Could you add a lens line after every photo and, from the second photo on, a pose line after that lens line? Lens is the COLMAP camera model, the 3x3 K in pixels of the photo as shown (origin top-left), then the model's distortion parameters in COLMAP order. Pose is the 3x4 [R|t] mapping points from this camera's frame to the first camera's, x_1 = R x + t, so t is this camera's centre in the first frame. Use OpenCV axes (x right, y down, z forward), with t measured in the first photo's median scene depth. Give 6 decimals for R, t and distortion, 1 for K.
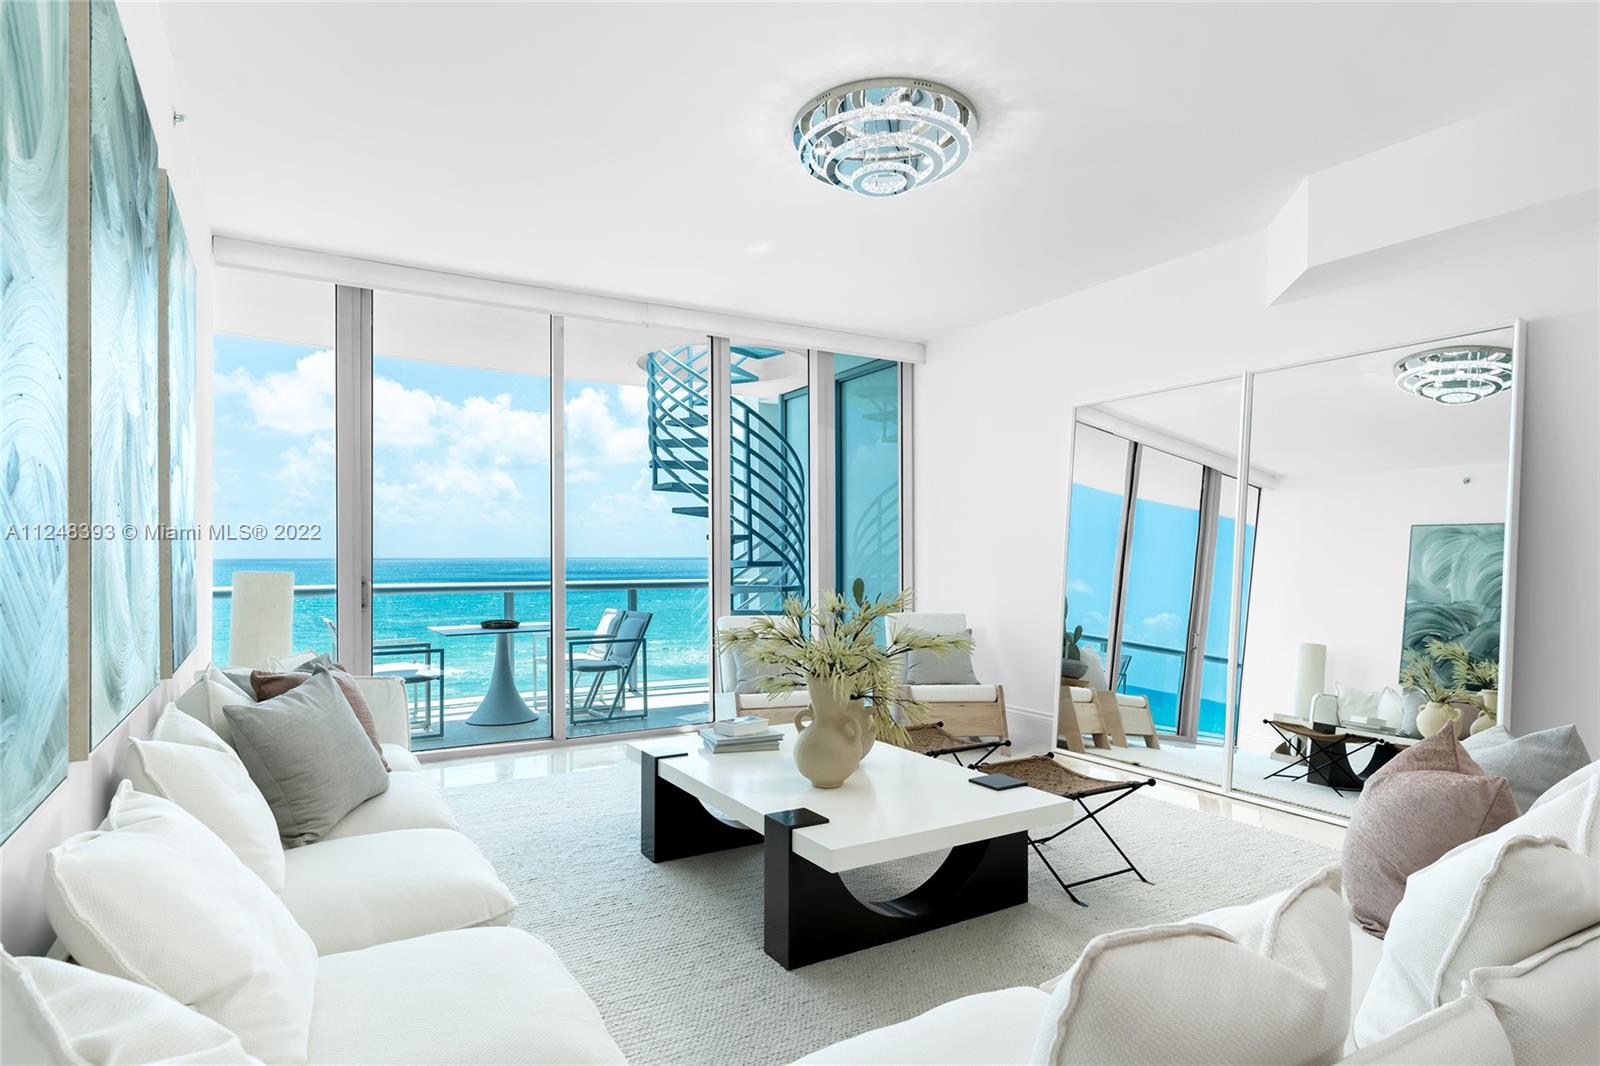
lens RADIAL K [[856.3, 0, 803.0], [0, 856.3, 550.0], [0, 0, 1]] dist [0.000911, 0.000114]
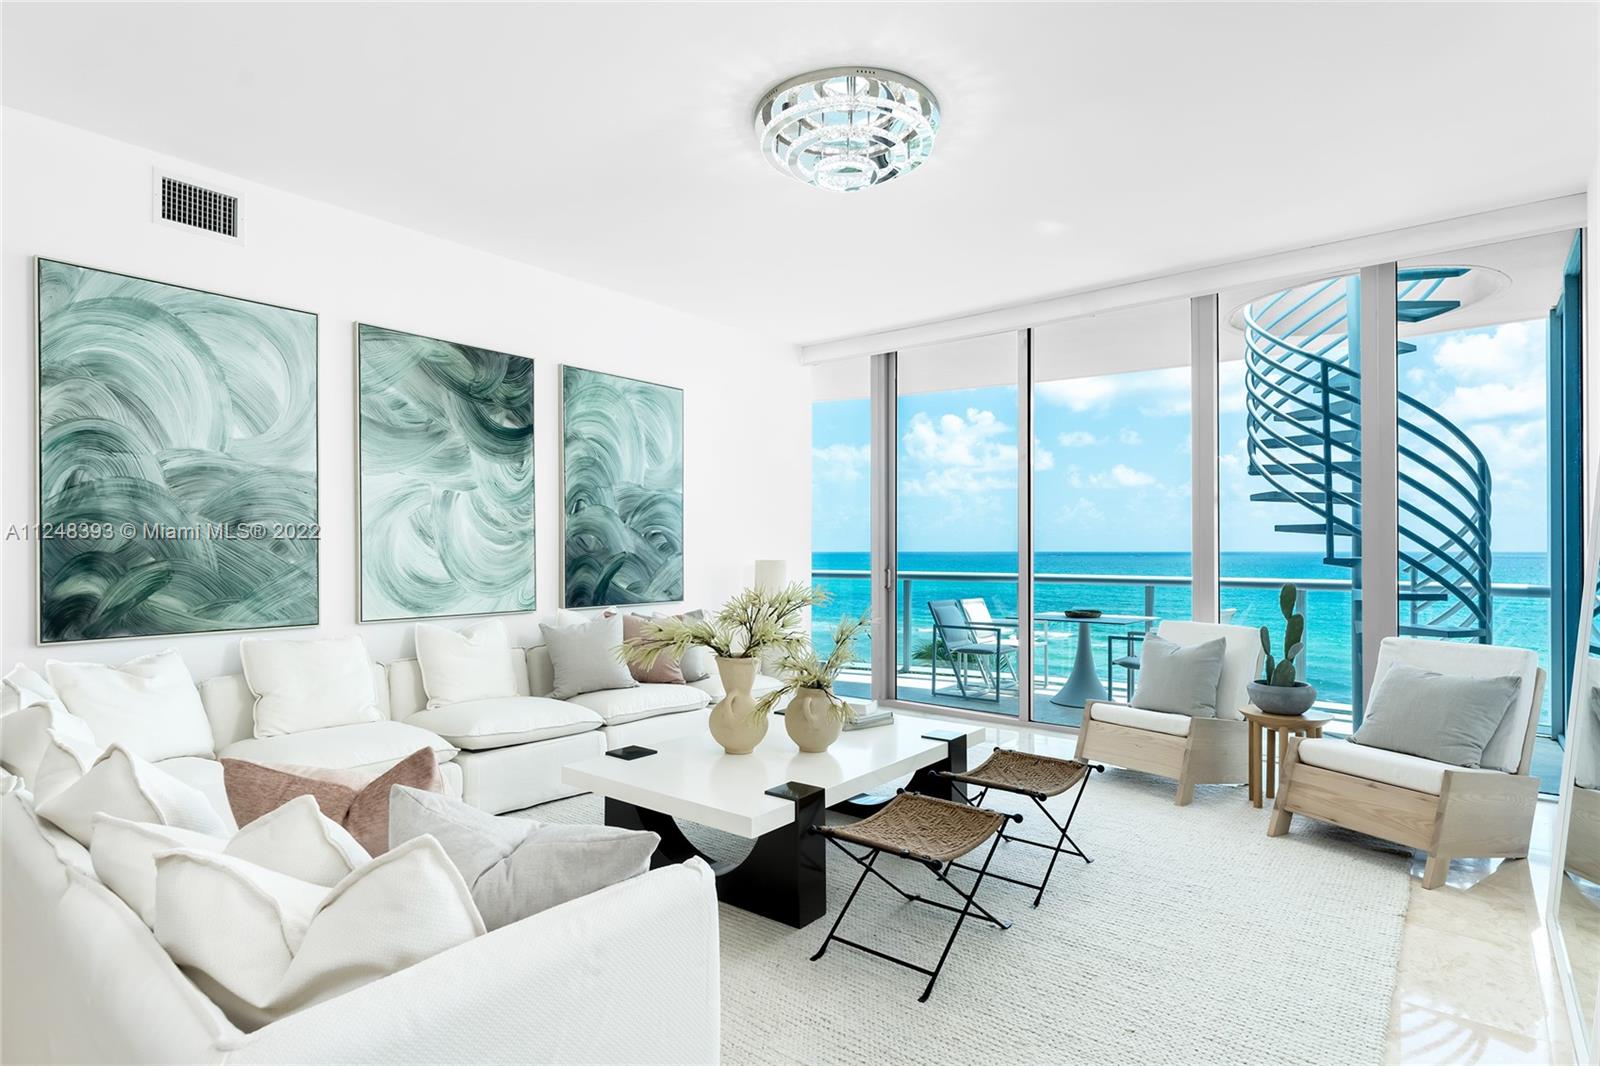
lens RADIAL K [[856.3, 0, 803.0], [0, 856.3, 550.0], [0, 0, 1]] dist [0.000911, 0.000114]
pose [[0.361211, 0.002494, -0.932481, 0.523316], [0.004862, 0.999978, 0.004558, -0.000149], [0.932472, -0.006180, 0.361191, 0.287538]]
